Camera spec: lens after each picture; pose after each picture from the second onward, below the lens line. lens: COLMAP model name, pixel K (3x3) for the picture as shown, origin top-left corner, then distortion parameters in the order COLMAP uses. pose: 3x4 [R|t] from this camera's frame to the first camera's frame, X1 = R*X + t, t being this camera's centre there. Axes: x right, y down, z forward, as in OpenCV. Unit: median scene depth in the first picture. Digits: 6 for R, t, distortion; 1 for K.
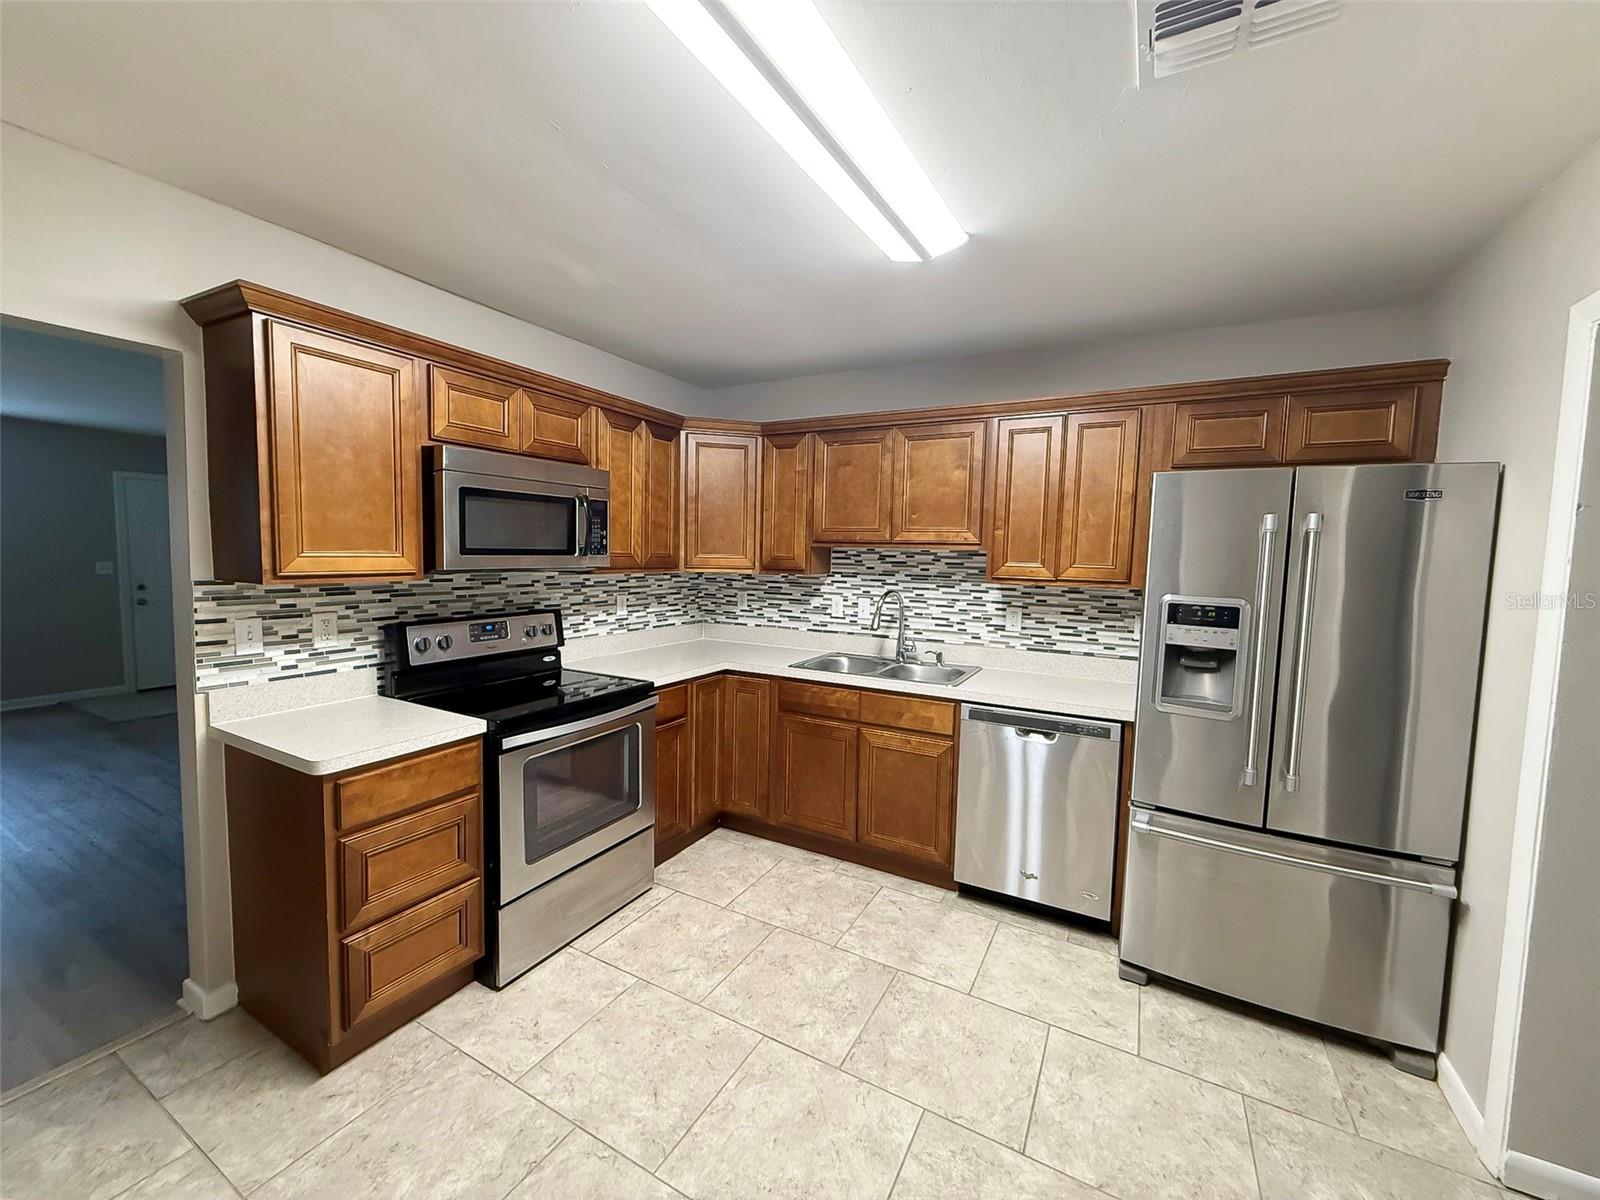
lens RADIAL K [[642.6, 0, 799.5], [0, 642.6, 597.0], [0, 0, 1]] dist [-0.000472, -0.000027]
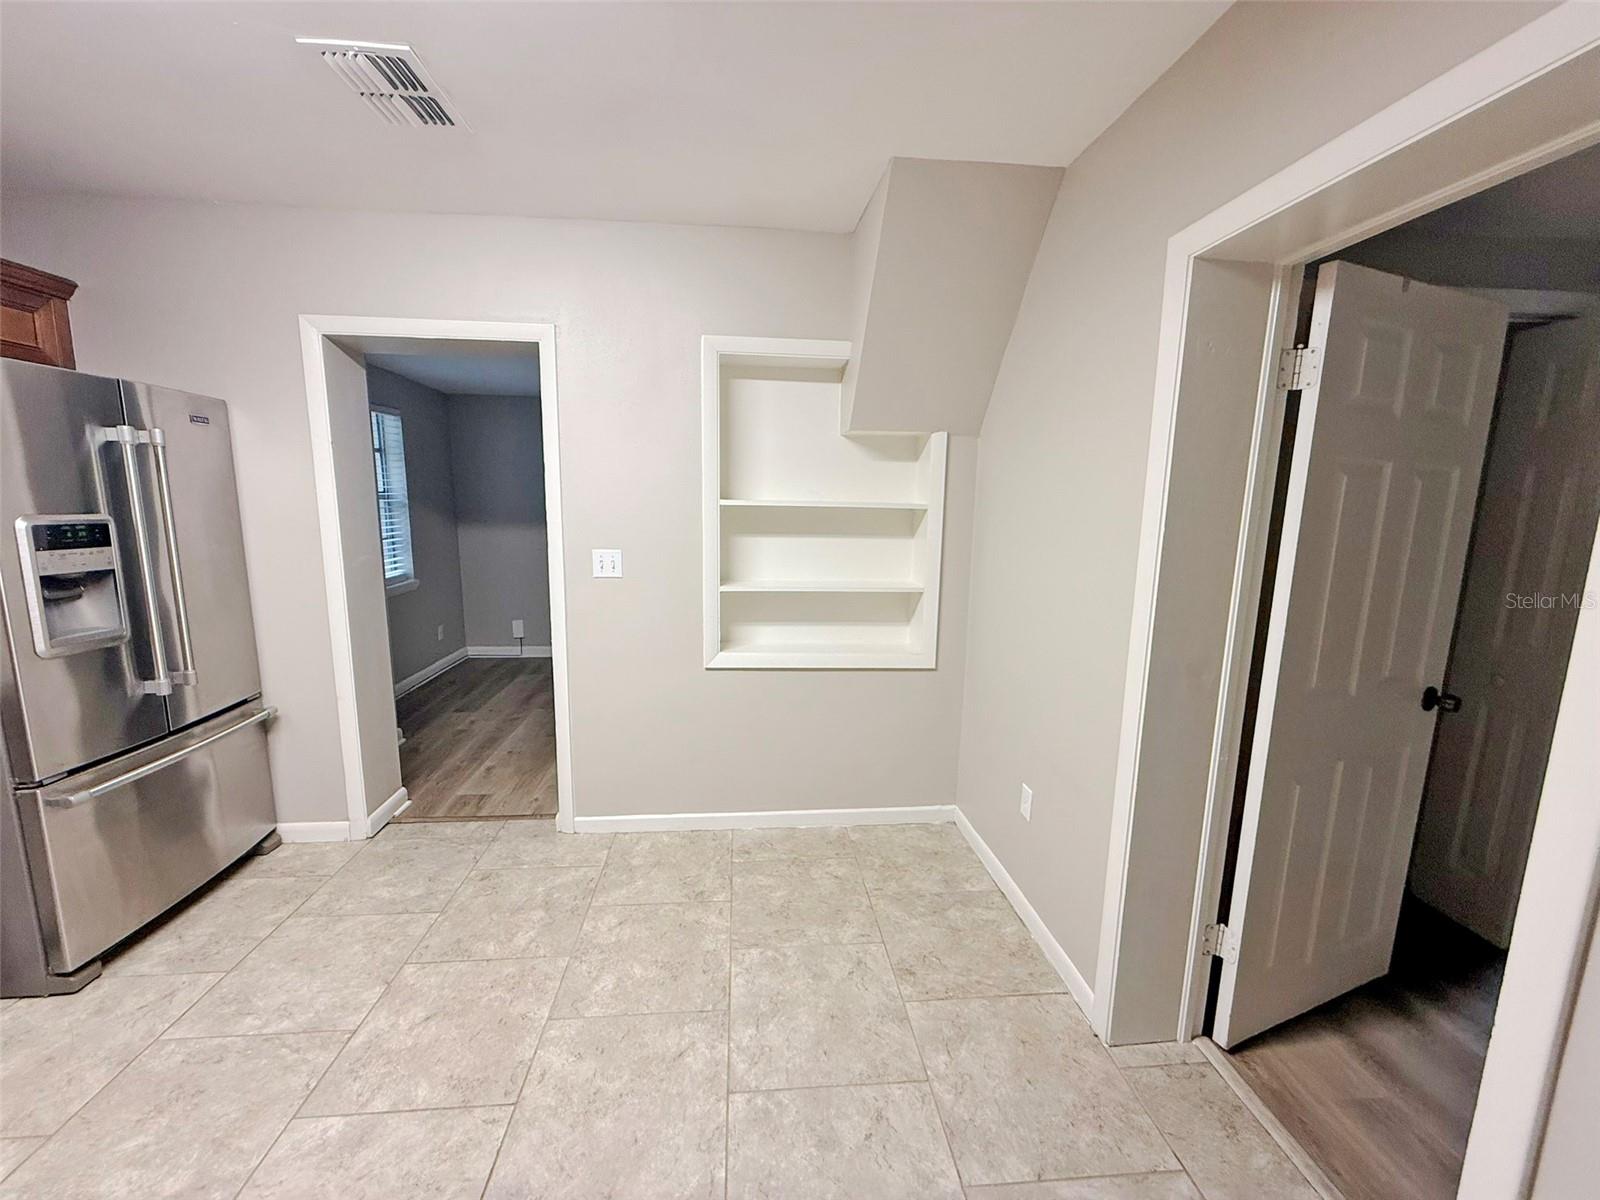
lens RADIAL K [[656.6, 0, 788.5], [0, 656.6, 601.2], [0, 0, 1]] dist [-0.002274, -0.000133]
pose [[-0.552966, -0.165363, 0.816630, -0.718208], [0.031382, 0.975279, 0.218738, -0.054163], [-0.832613, 0.146582, -0.534106, 0.743732]]
